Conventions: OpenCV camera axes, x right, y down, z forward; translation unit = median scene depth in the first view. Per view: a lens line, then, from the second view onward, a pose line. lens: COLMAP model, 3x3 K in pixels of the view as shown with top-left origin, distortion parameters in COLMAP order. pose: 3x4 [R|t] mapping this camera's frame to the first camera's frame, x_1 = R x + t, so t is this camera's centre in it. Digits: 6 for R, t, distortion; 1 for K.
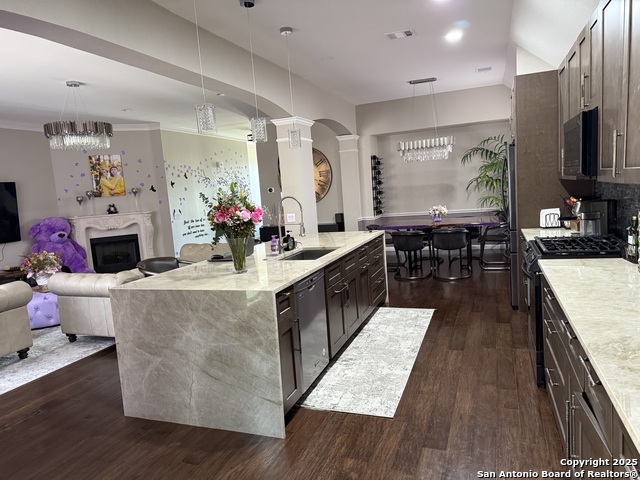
lens RADIAL K [[459.2, 0, 316.7], [0, 459.2, 245.1], [0, 0, 1]] dist [0.062730, -0.035406]
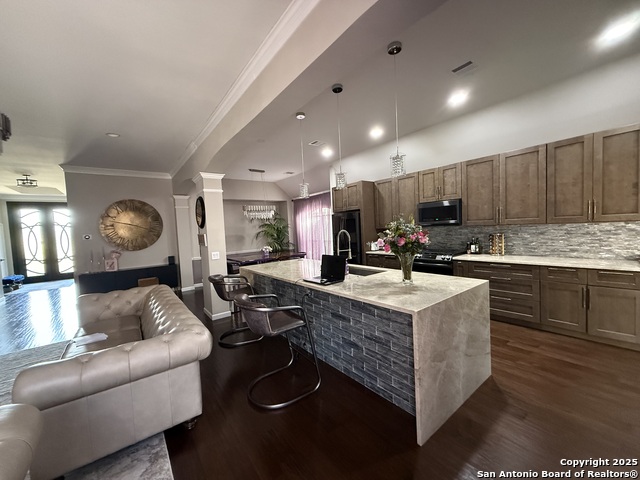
lens RADIAL K [[254.8, 0, 322.1], [0, 254.8, 241.7], [0, 0, 1]] dist [-0.000182, -0.000022]
pose [[0.509839, 0.000071, 0.860270, -0.338568], [0.117283, 0.990657, -0.069589, -0.011780], [-0.852237, 0.136374, 0.505068, 0.300018]]
